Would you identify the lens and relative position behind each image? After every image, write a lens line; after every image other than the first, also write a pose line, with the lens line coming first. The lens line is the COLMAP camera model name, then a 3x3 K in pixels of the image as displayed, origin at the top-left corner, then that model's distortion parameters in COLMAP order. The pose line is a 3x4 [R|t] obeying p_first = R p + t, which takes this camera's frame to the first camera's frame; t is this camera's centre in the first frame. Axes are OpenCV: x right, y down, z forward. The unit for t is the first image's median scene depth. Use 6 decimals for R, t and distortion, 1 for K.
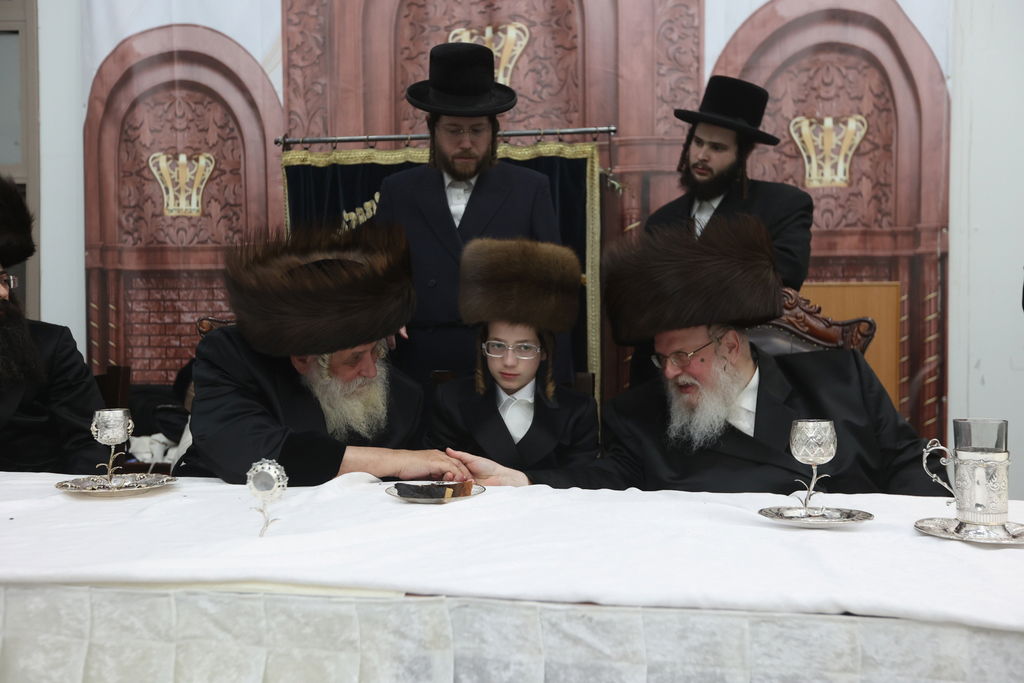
lens RADIAL K [[968.4, 0, 516.1], [0, 968.4, 339.7], [0, 0, 1]] dist [0.051070, 0.000000]
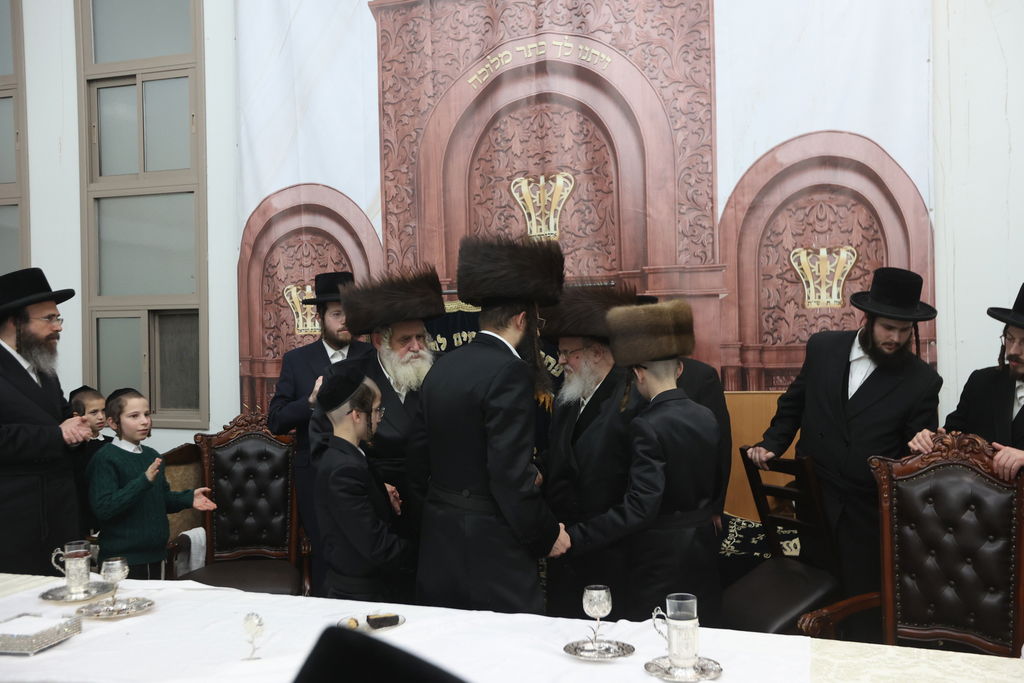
lens RADIAL K [[968.4, 0, 525.6], [0, 968.4, 342.0], [0, 0, 1]] dist [0.051070, 0.000000]
pose [[0.982667, -0.021029, -0.184183, 0.171082], [0.019283, 0.999751, -0.011267, -0.102724], [0.184374, 0.007521, 0.982827, -0.188451]]
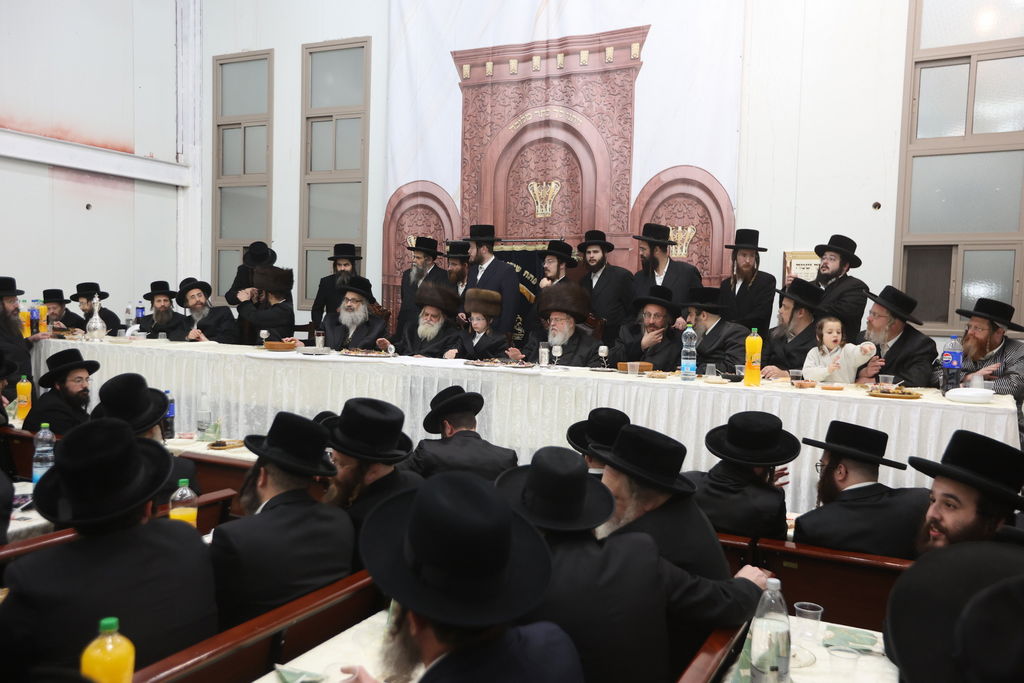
lens RADIAL K [[865.7, 0, 517.9], [0, 865.7, 347.5], [0, 0, 1]] dist [0.026971, 0.029149]
pose [[0.954184, 0.041754, -0.296294, 0.529234], [-0.029953, 0.998571, 0.044260, -0.024490], [0.297719, -0.033357, 0.954071, -0.957453]]
